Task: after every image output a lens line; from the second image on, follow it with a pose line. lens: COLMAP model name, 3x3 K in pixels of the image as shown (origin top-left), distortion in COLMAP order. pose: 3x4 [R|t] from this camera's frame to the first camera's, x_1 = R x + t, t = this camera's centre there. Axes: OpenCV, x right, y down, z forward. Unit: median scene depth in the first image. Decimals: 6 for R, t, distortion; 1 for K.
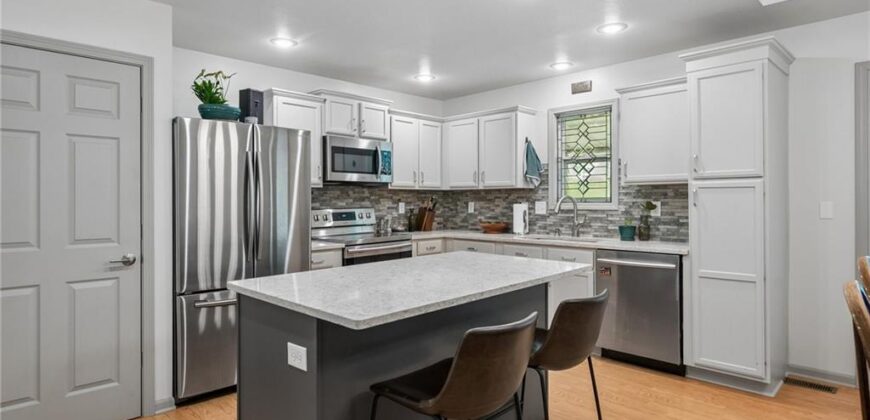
lens RADIAL K [[477.1, 0, 433.9], [0, 477.1, 198.4], [0, 0, 1]] dist [0.000043, 0.000235]
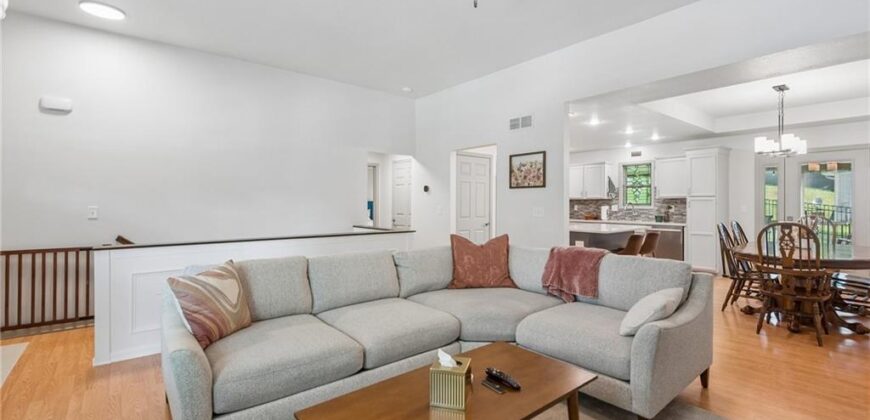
lens RADIAL K [[378.8, 0, 436.5], [0, 378.8, 202.3], [0, 0, 1]] dist [0.000639, 0.000152]
pose [[0.995147, 0.005840, -0.098225, -0.428358], [-0.005835, 0.999983, 0.000344, -0.002184], [0.098226, 0.000231, 0.995164, -0.821887]]
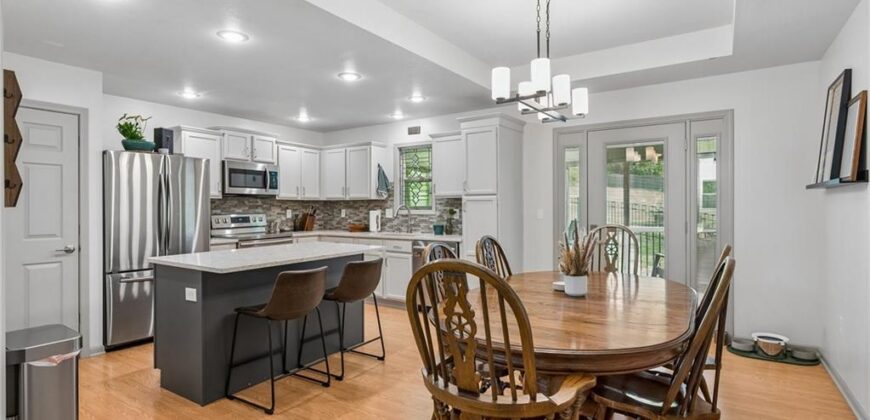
lens RADIAL K [[428.8, 0, 434.1], [0, 428.8, 207.9], [0, 0, 1]] dist [0.001111, -0.000109]
pose [[0.981139, 0.000846, 0.193303, 0.112375], [-0.001663, 0.999990, 0.004063, -0.002066], [-0.193297, -0.004308, 0.981131, -0.286328]]
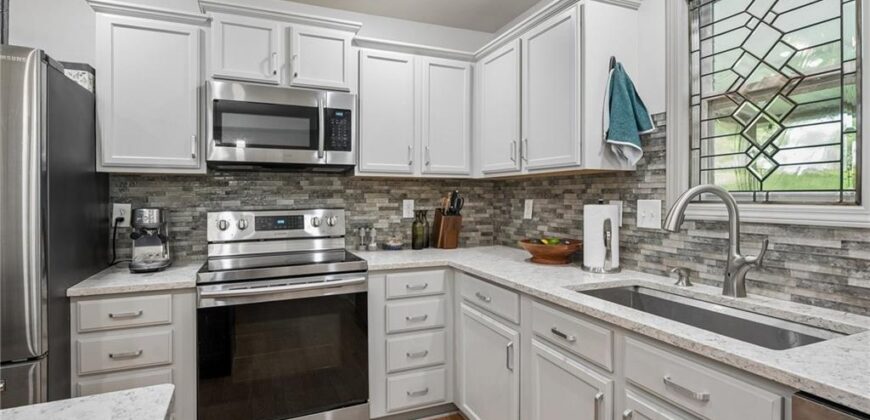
lens RADIAL K [[433.2, 0, 433.8], [0, 433.2, 194.9], [0, 0, 1]] dist [-0.001405, -0.000412]
pose [[0.924266, 0.001084, -0.381748, 0.199864], [-0.000458, 0.999998, 0.001733, 0.001483], [0.381750, -0.001427, 0.924265, 0.572497]]
